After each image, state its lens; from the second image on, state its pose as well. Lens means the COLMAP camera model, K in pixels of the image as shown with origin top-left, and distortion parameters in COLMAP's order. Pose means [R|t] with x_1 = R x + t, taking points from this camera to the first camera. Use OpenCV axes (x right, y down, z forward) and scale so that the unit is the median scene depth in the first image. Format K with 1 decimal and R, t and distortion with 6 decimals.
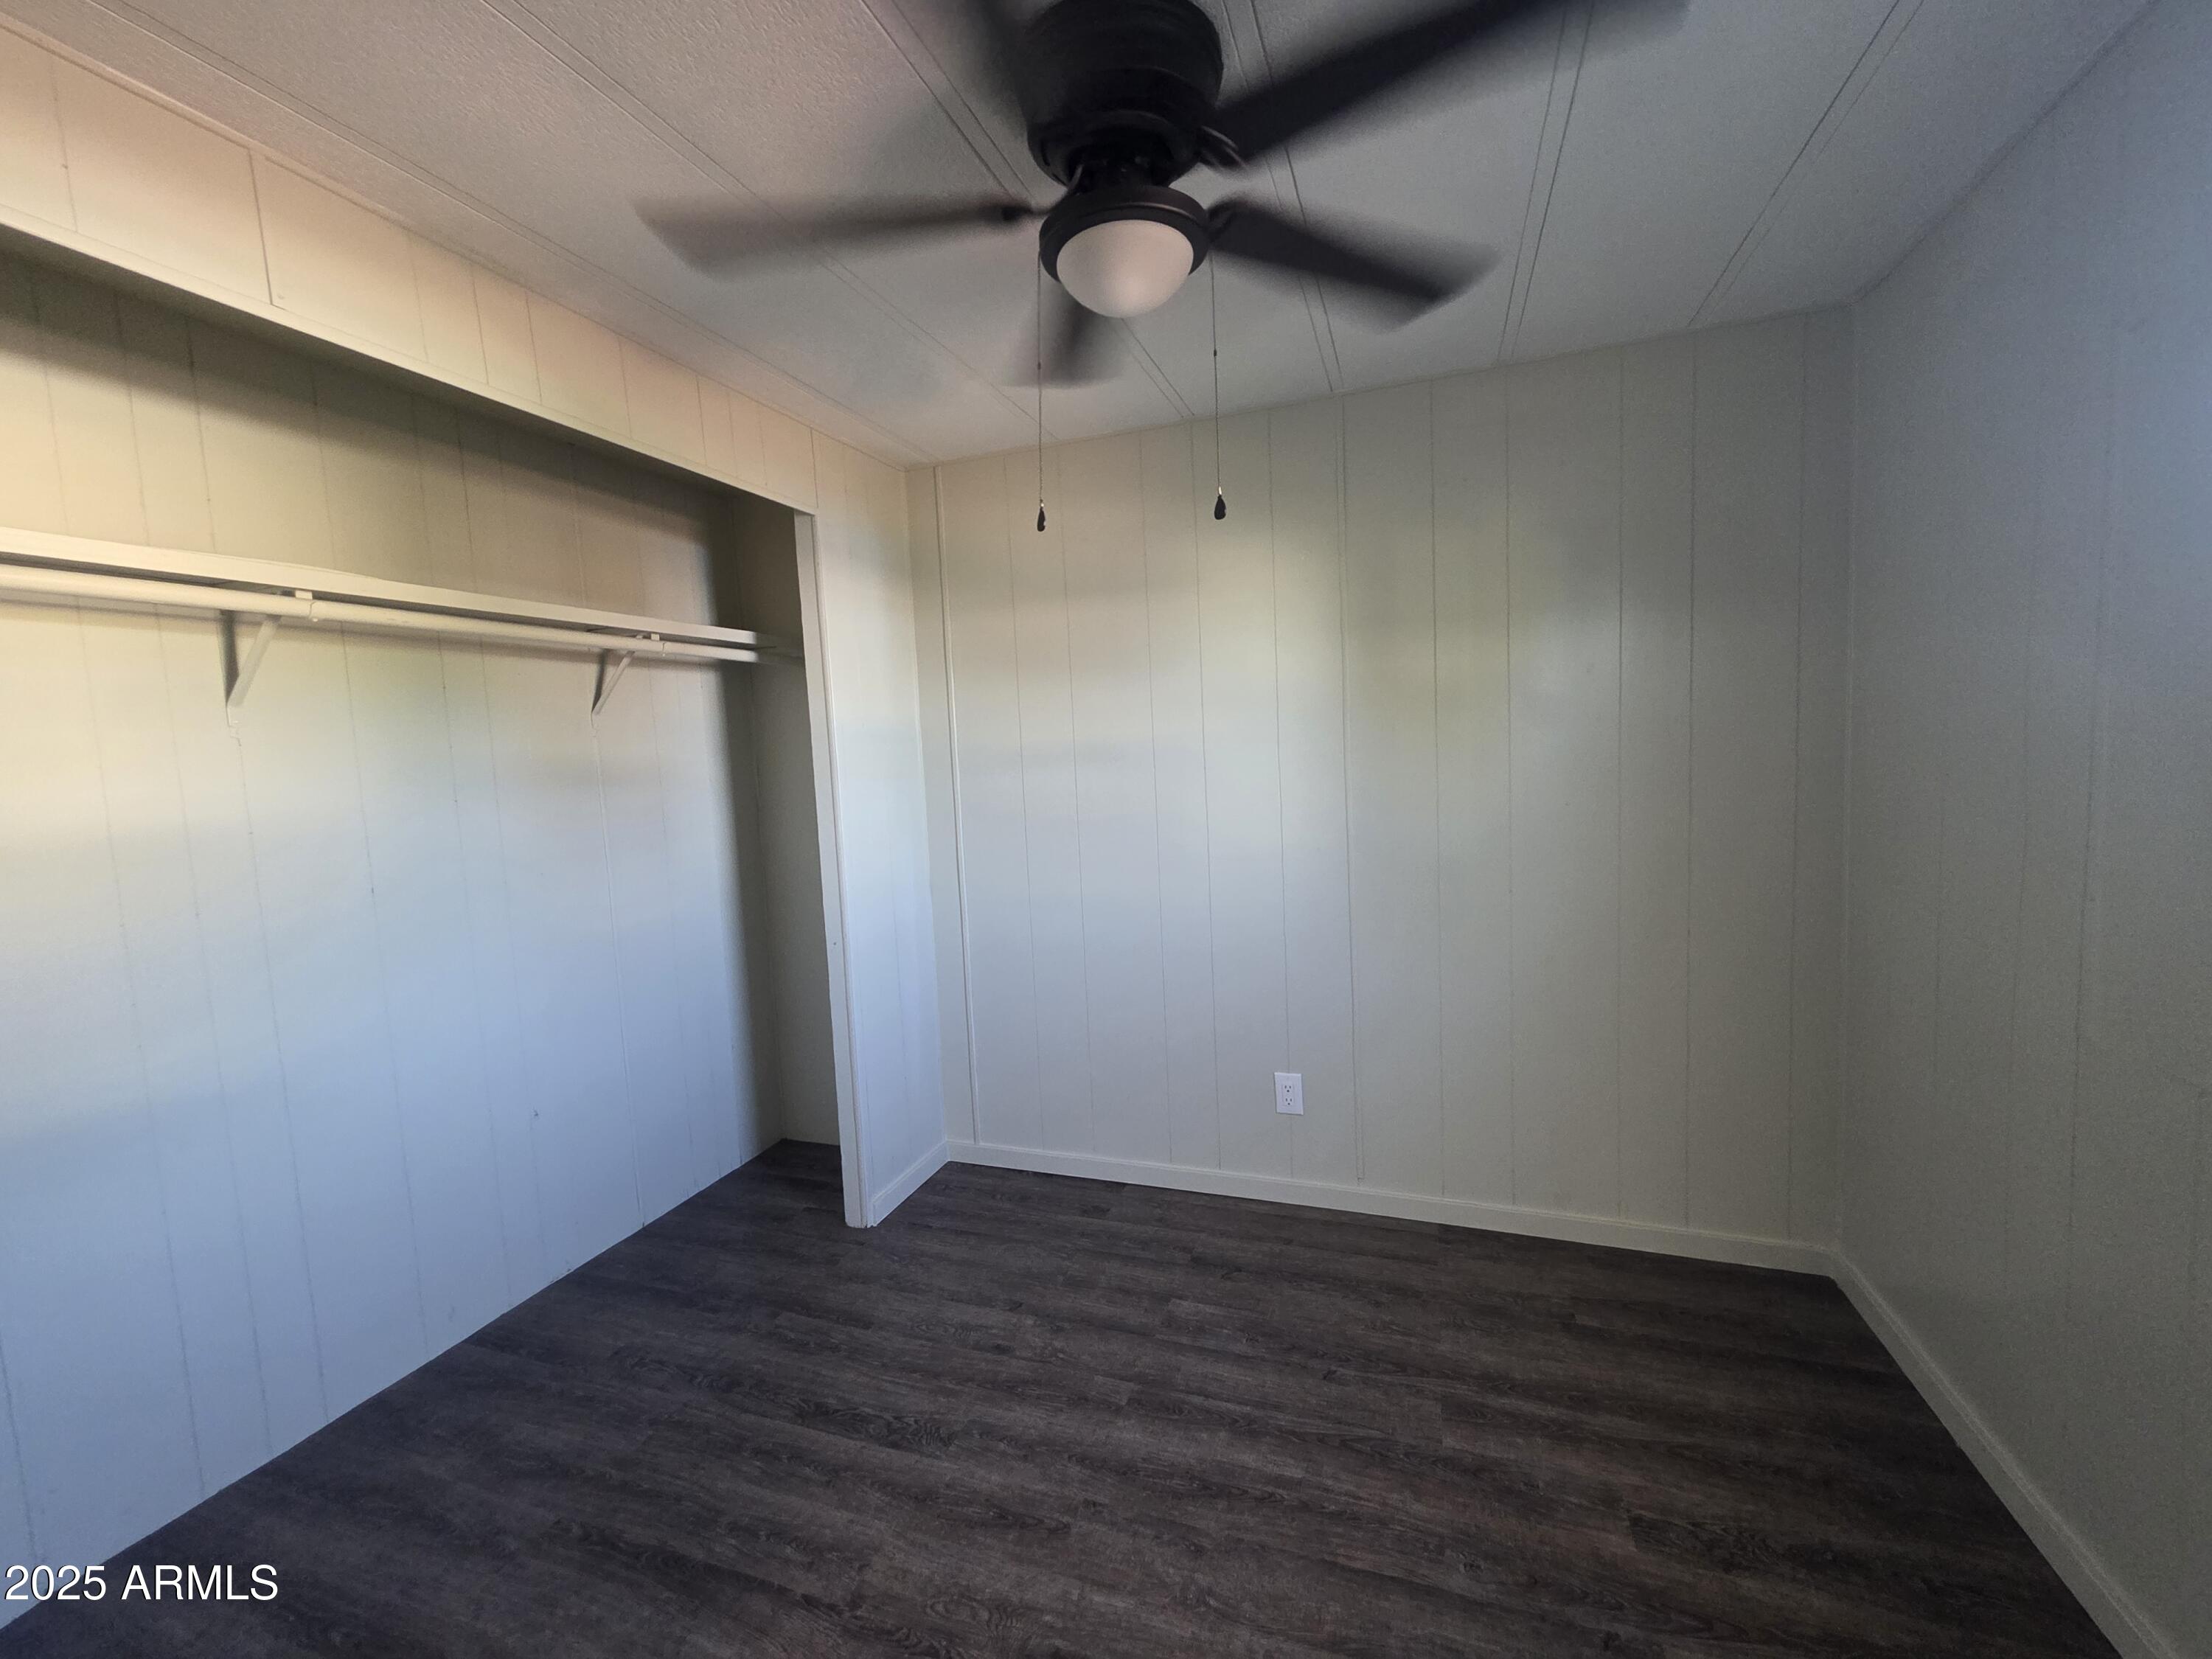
lens RADIAL K [[881.3, 0, 1107.5], [0, 881.3, 831.7], [0, 0, 1]] dist [0.009735, -0.000616]
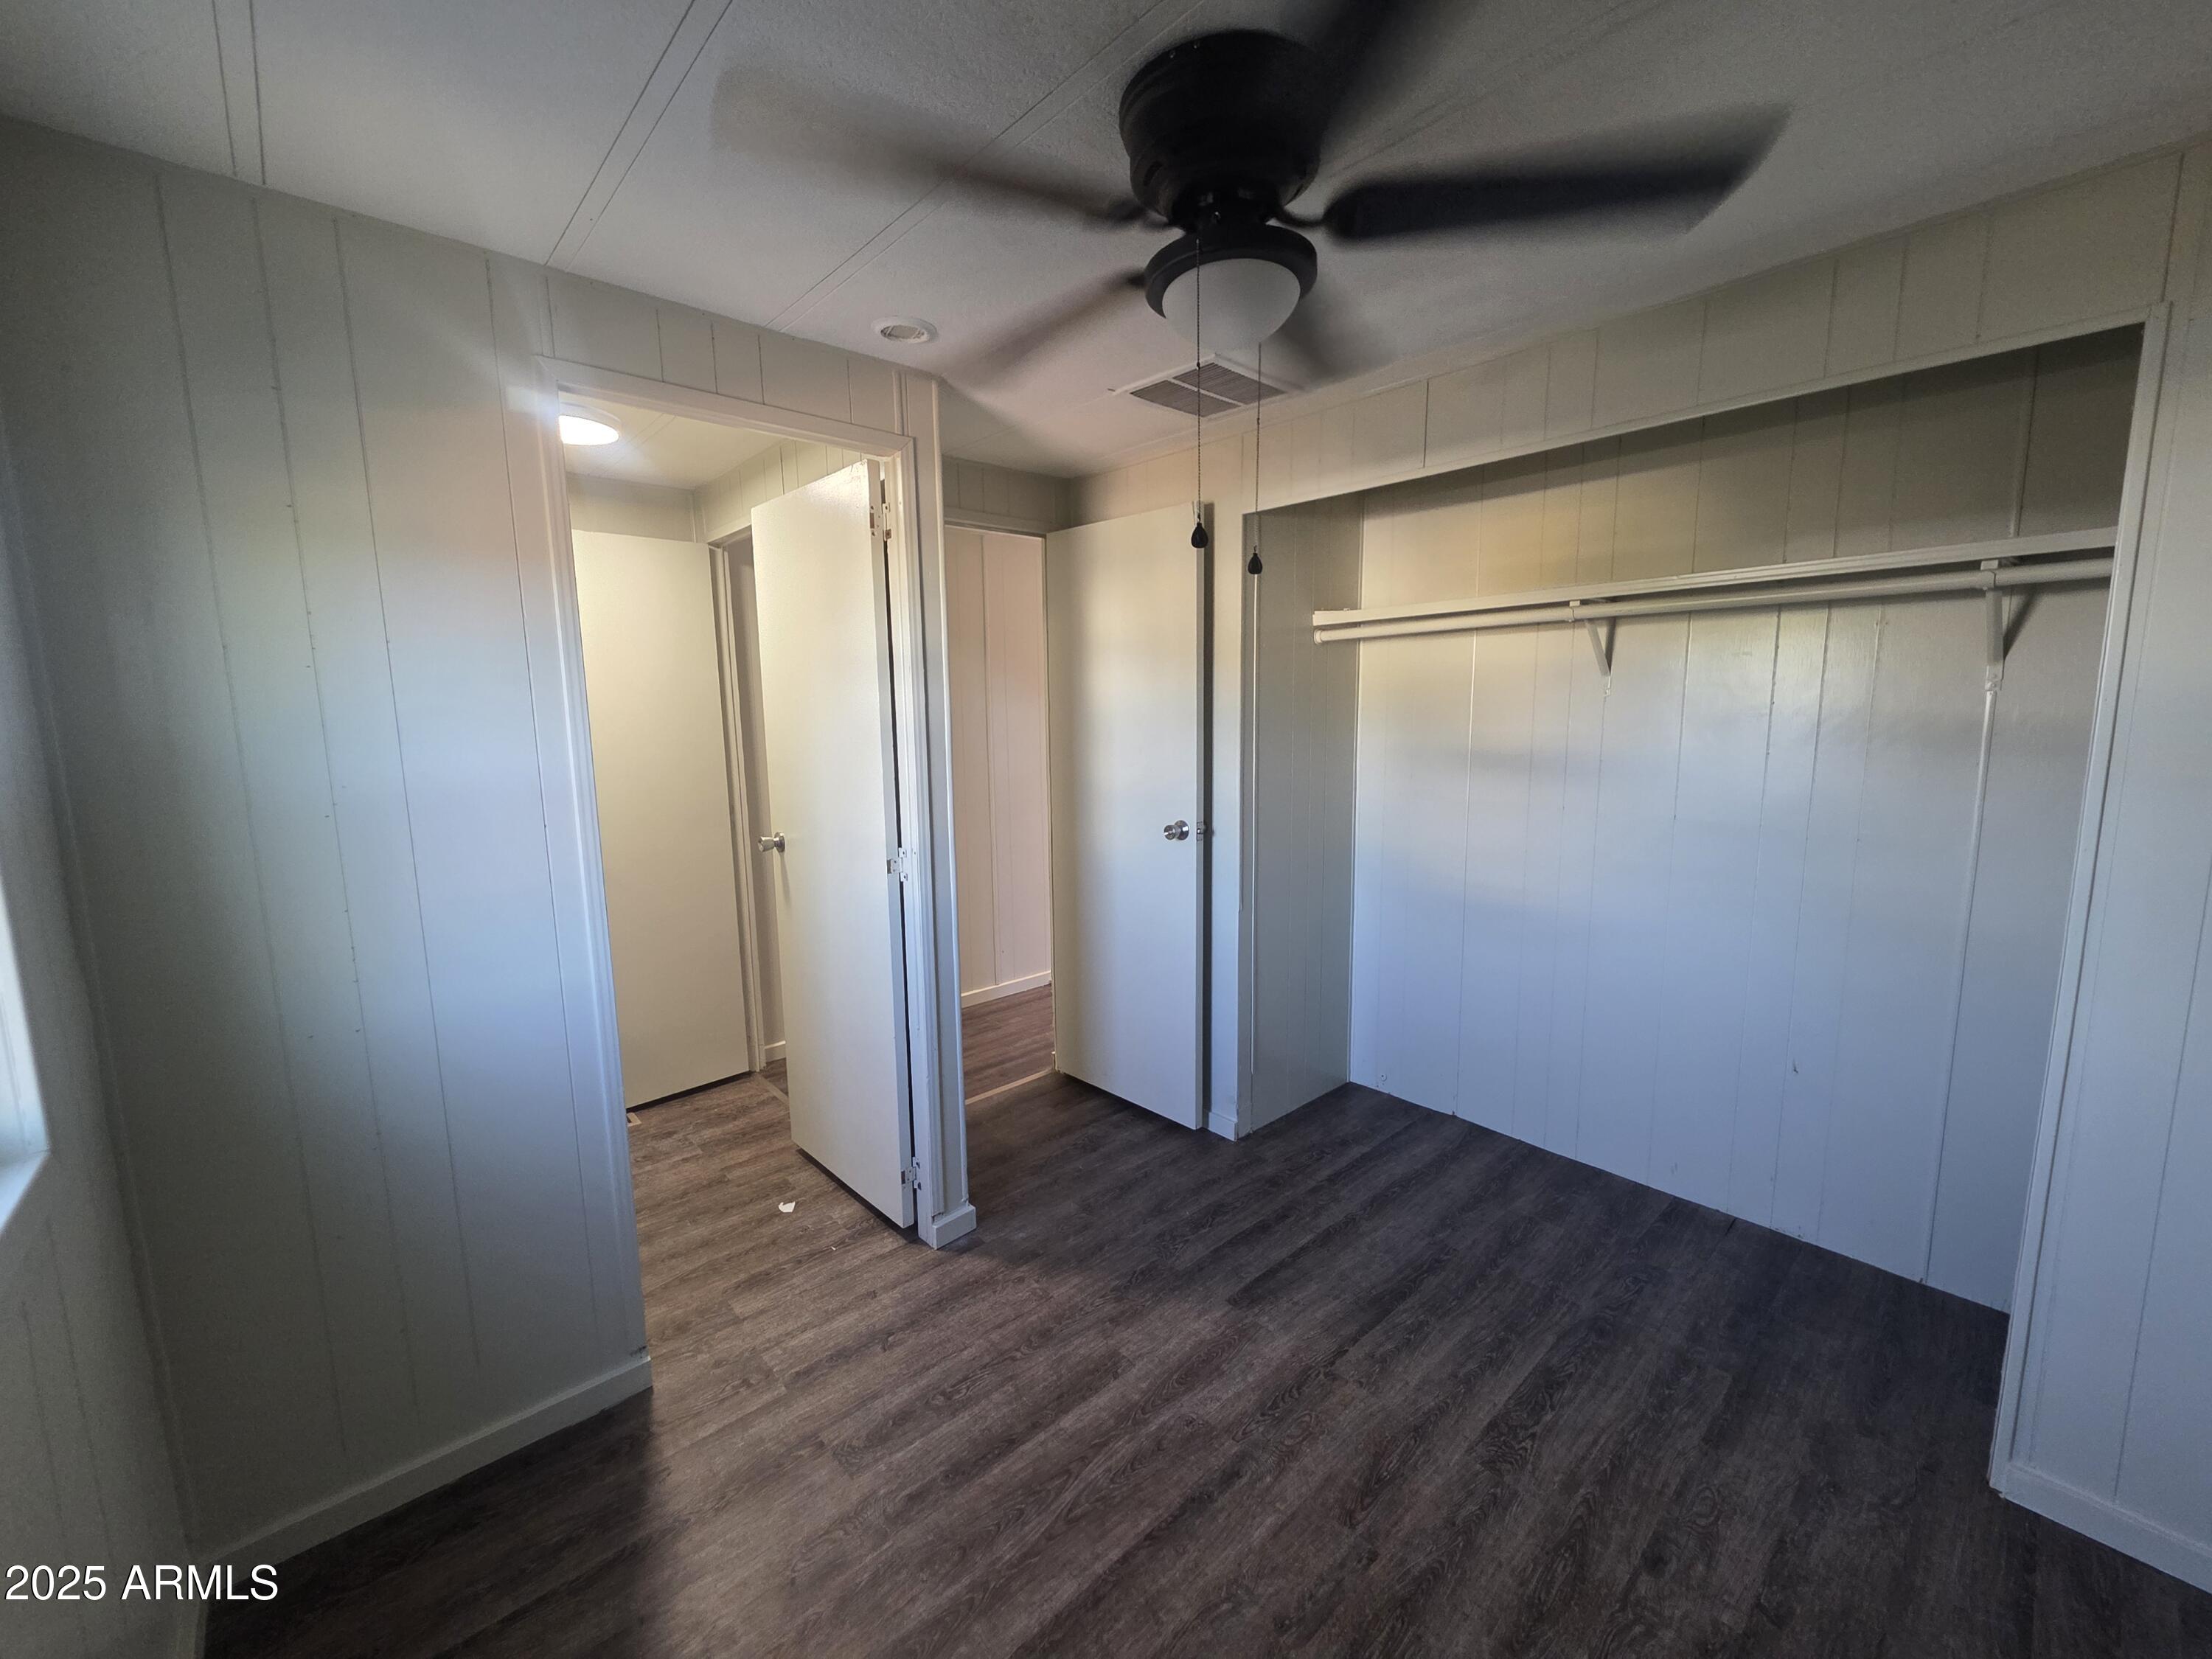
lens RADIAL K [[881.3, 0, 1107.6], [0, 881.3, 826.6], [0, 0, 1]] dist [0.009735, -0.000616]
pose [[-0.470855, 0.177425, -0.864185, 0.796307], [-0.041388, 0.974047, 0.222530, -0.207440], [0.881239, 0.140546, -0.451292, 1.062180]]
